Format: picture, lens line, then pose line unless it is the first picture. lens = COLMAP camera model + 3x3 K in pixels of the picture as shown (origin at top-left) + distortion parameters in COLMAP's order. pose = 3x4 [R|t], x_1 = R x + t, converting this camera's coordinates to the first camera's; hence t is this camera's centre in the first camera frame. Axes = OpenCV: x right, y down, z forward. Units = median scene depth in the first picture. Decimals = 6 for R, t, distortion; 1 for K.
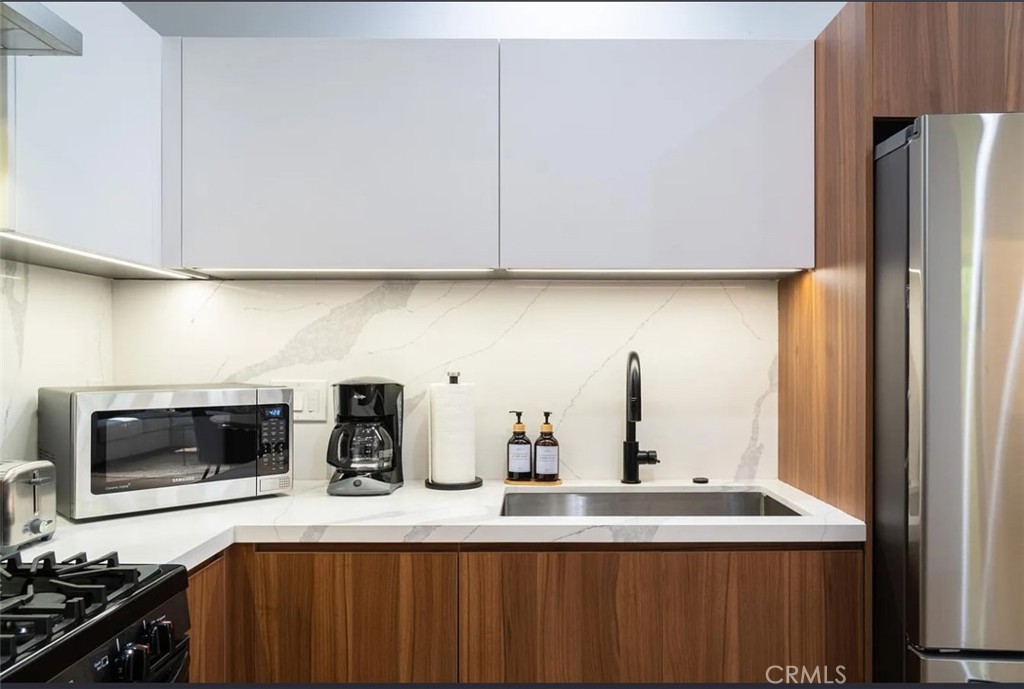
lens RADIAL K [[745.3, 0, 534.1], [0, 745.3, 358.1], [0, 0, 1]] dist [-0.009927, 0.008593]
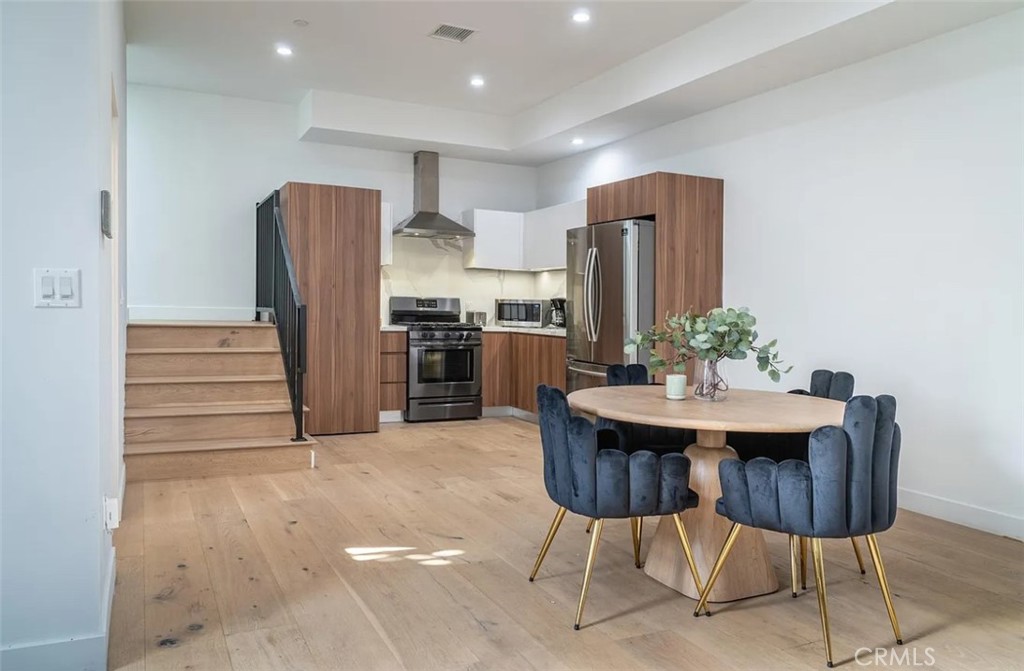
lens RADIAL K [[729.6, 0, 509.3], [0, 729.6, 364.4], [0, 0, 1]] dist [-0.005553, 0.002870]
pose [[0.443835, 0.078146, -0.892695, 2.949952], [-0.021134, 0.996826, 0.076754, 0.085108], [0.895859, -0.015200, 0.444078, -0.815486]]
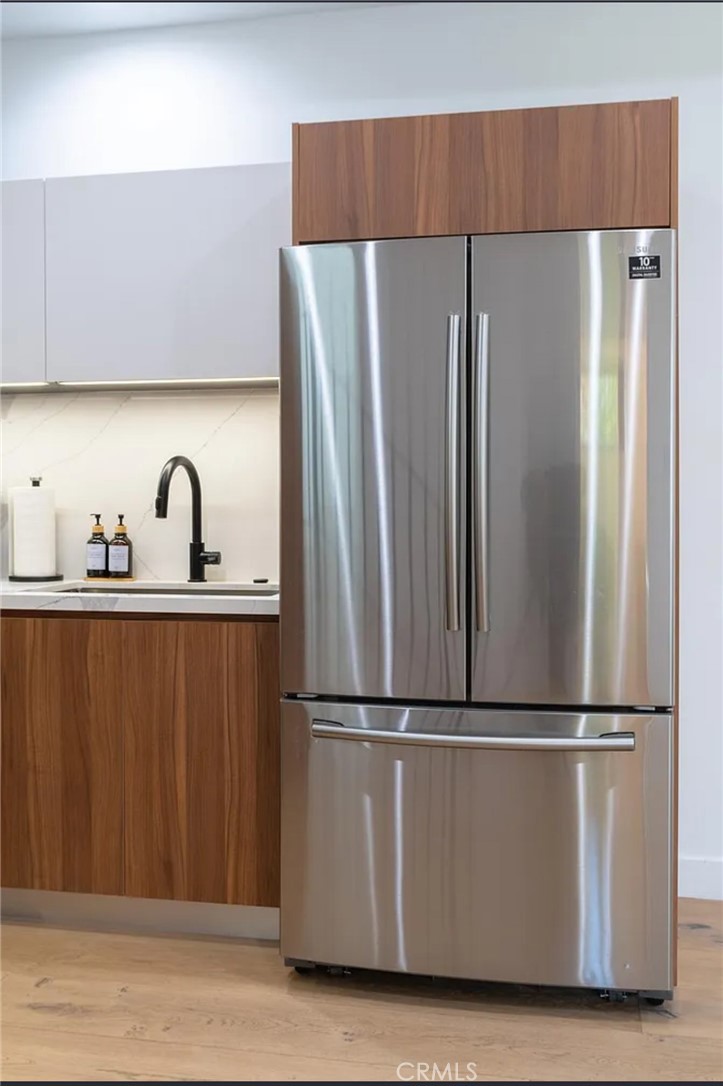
lens RADIAL K [[1096.7, 0, 362.3], [0, 1096.7, 512.0], [0, 0, 1]] dist [0.013034, 0.000000]
pose [[0.978283, 0.001277, -0.207268, 0.744819], [0.000756, 0.999952, 0.009730, 0.058598], [0.207270, -0.009676, 0.978236, -0.516716]]
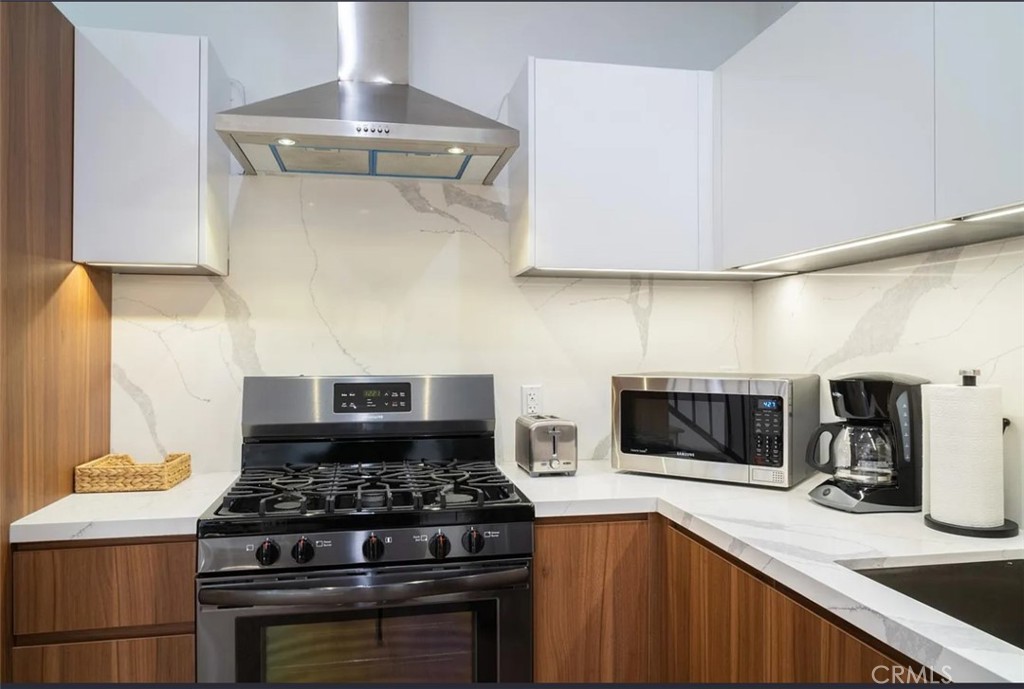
lens RADIAL K [[731.1, 0, 511.8], [0, 731.1, 343.7], [0, 0, 1]] dist [-0.009098, 0.007220]
pose [[0.186895, -0.004643, -0.982369, 0.533129], [0.001597, 0.999989, -0.004422, -0.004371], [0.982379, -0.000742, 0.186900, 0.464194]]
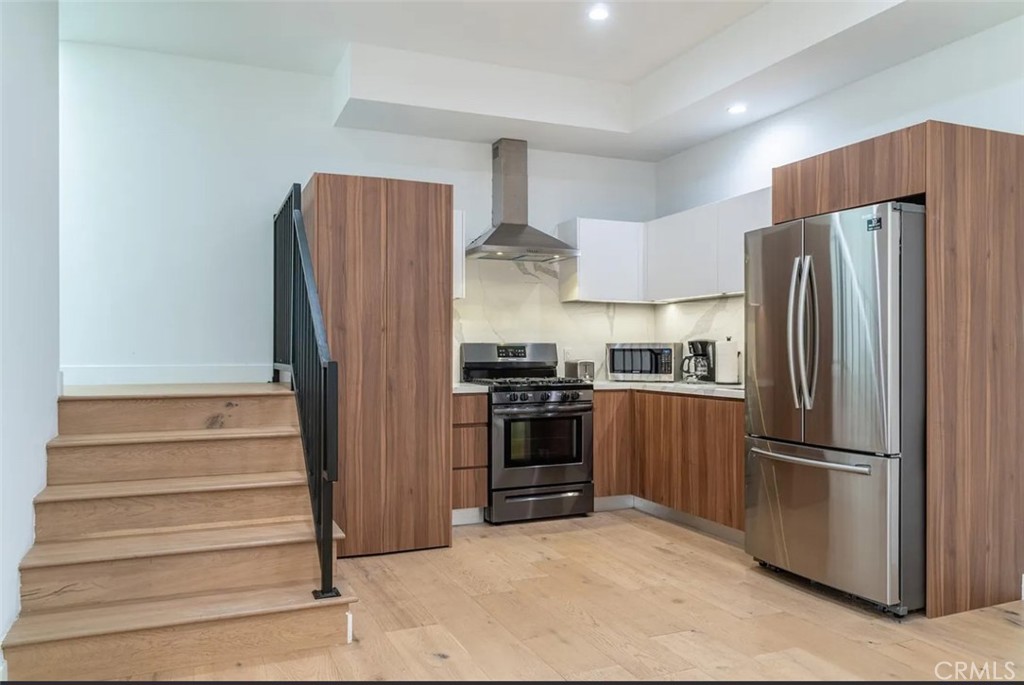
lens RADIAL K [[744.2, 0, 509.5], [0, 744.2, 348.4], [0, 0, 1]] dist [-0.004703, 0.007167]
pose [[0.384975, -0.004365, -0.922917, 1.921284], [0.001634, 0.999990, -0.004048, 0.069359], [0.922926, 0.000050, 0.384978, -0.586745]]
